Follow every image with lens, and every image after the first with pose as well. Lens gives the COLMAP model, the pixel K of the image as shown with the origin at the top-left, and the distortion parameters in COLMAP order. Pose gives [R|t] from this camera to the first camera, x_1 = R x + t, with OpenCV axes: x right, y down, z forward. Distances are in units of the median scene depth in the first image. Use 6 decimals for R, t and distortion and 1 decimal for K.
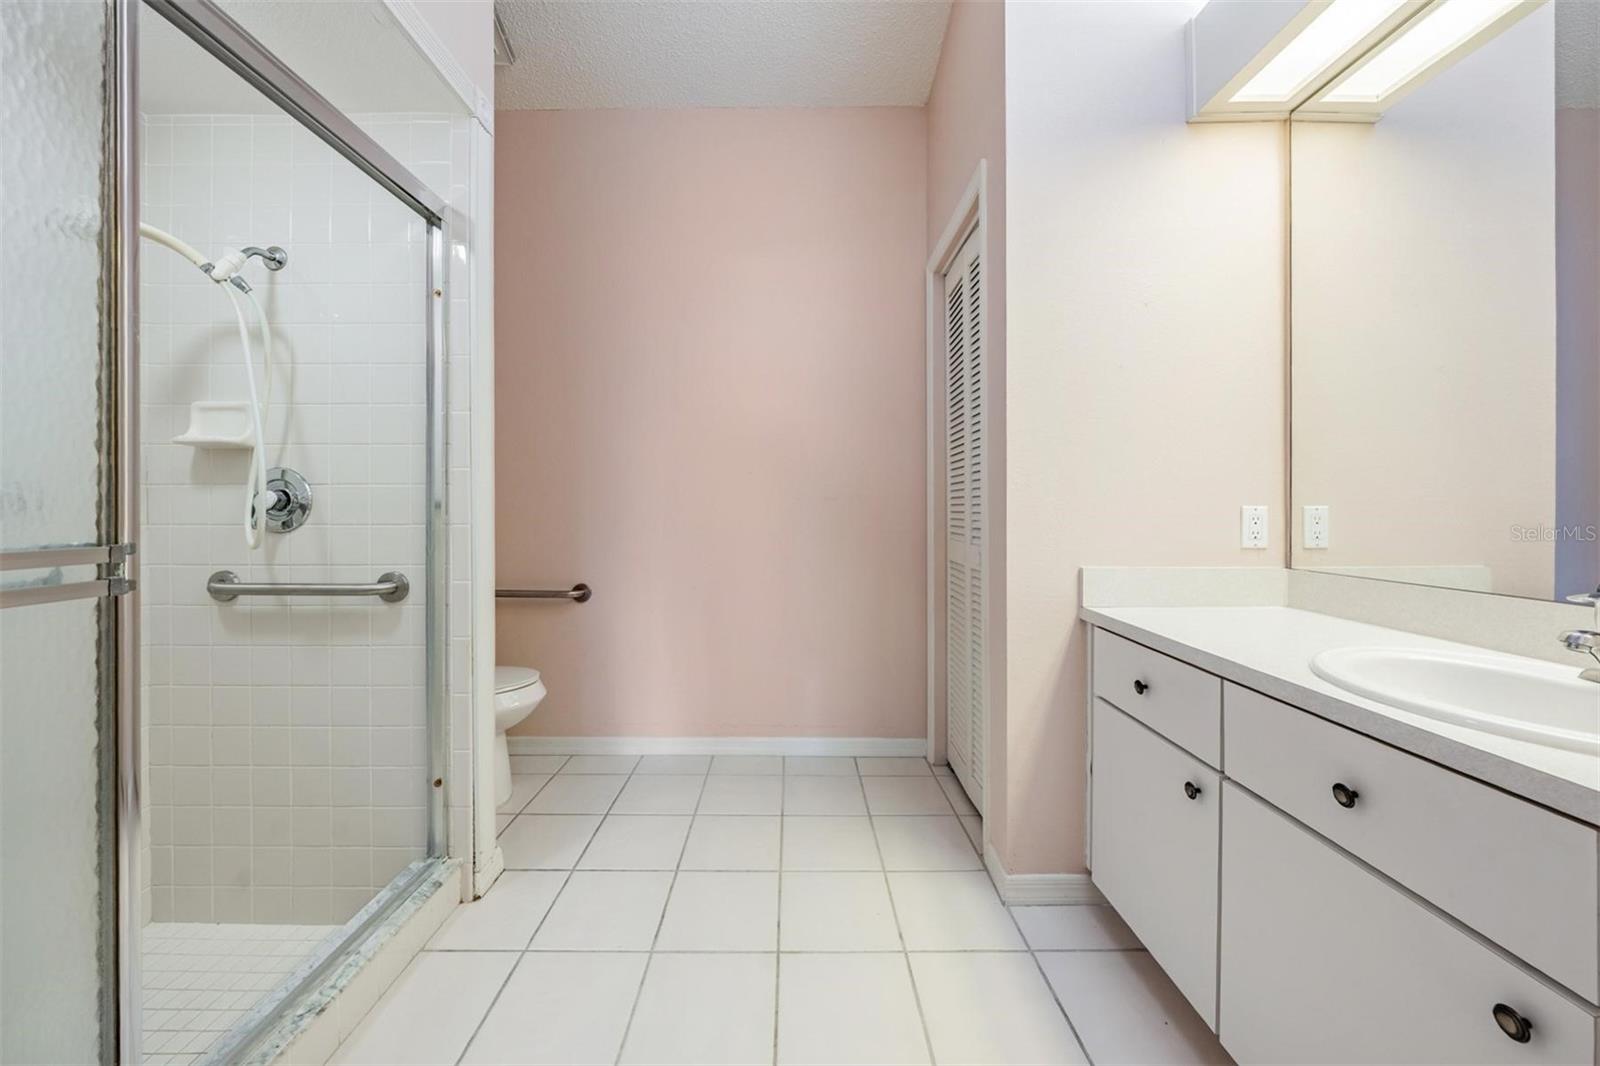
lens RADIAL K [[574.3, 0, 824.9], [0, 574.3, 501.0], [0, 0, 1]] dist [-0.002876, -0.000592]
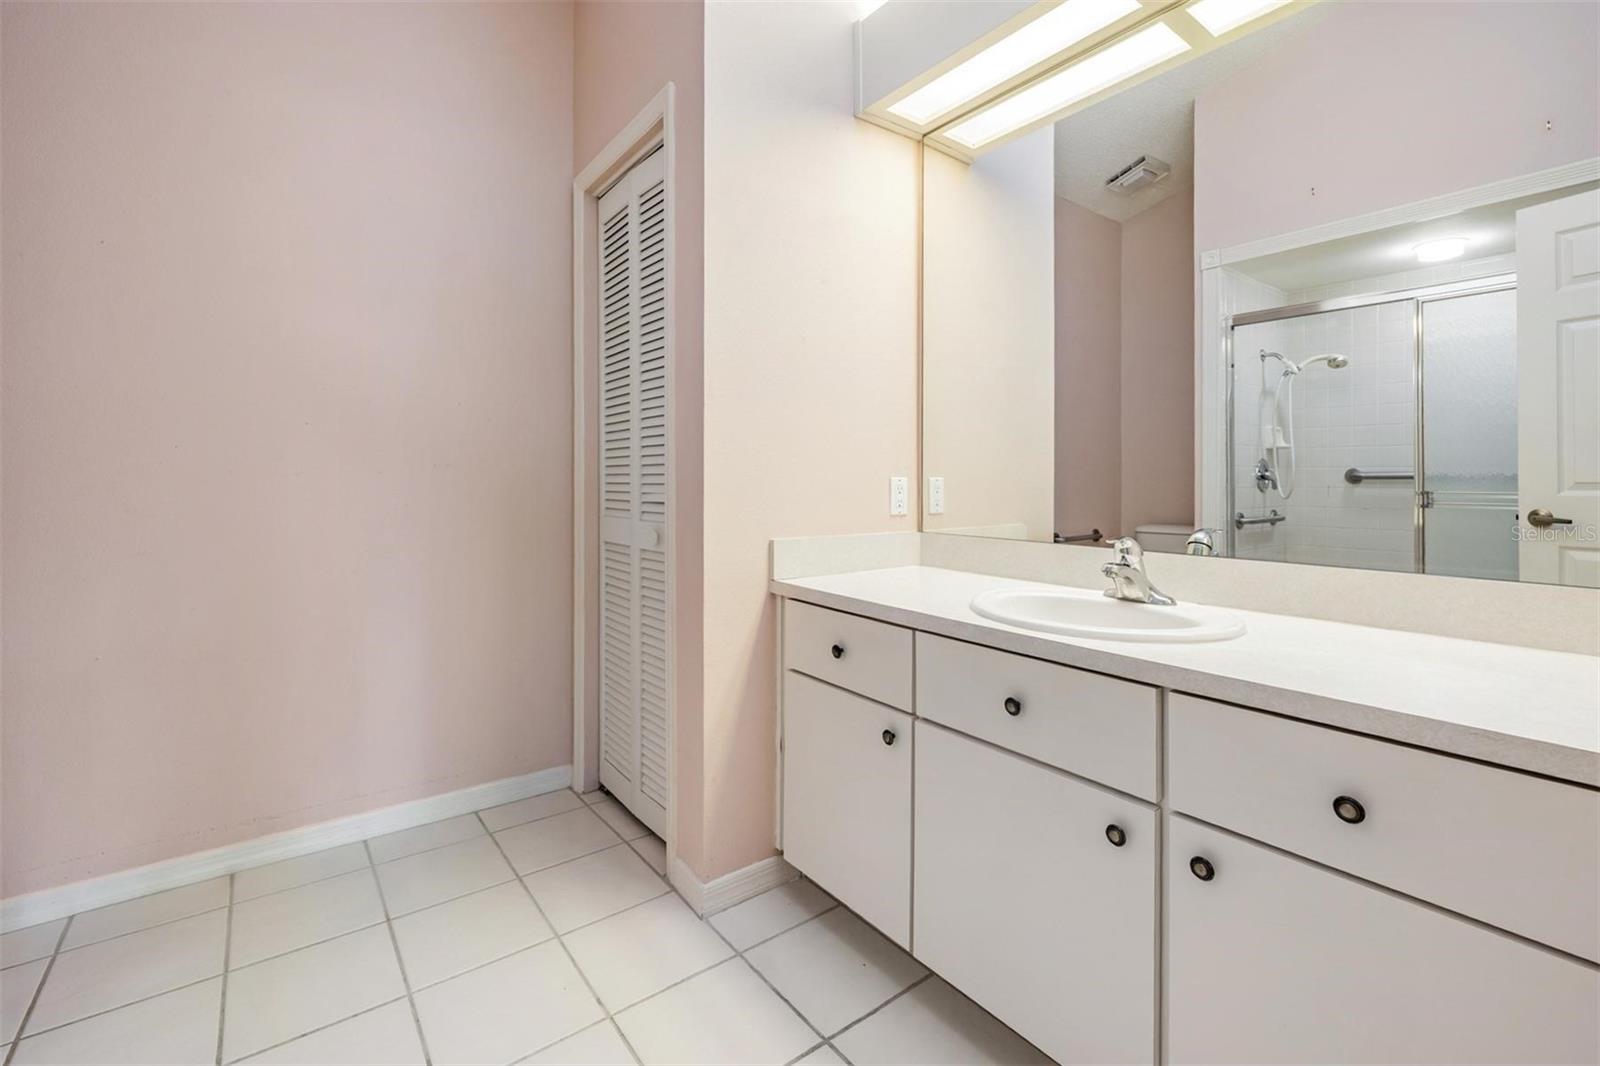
lens RADIAL K [[697.7, 0, 797.2], [0, 697.7, 467.8], [0, 0, 1]] dist [0.002031, -0.001677]
pose [[0.797158, 0.013886, 0.603612, -0.232125], [-0.010318, 0.999903, -0.009376, 0.004862], [-0.603683, 0.001246, 0.797223, 0.033700]]
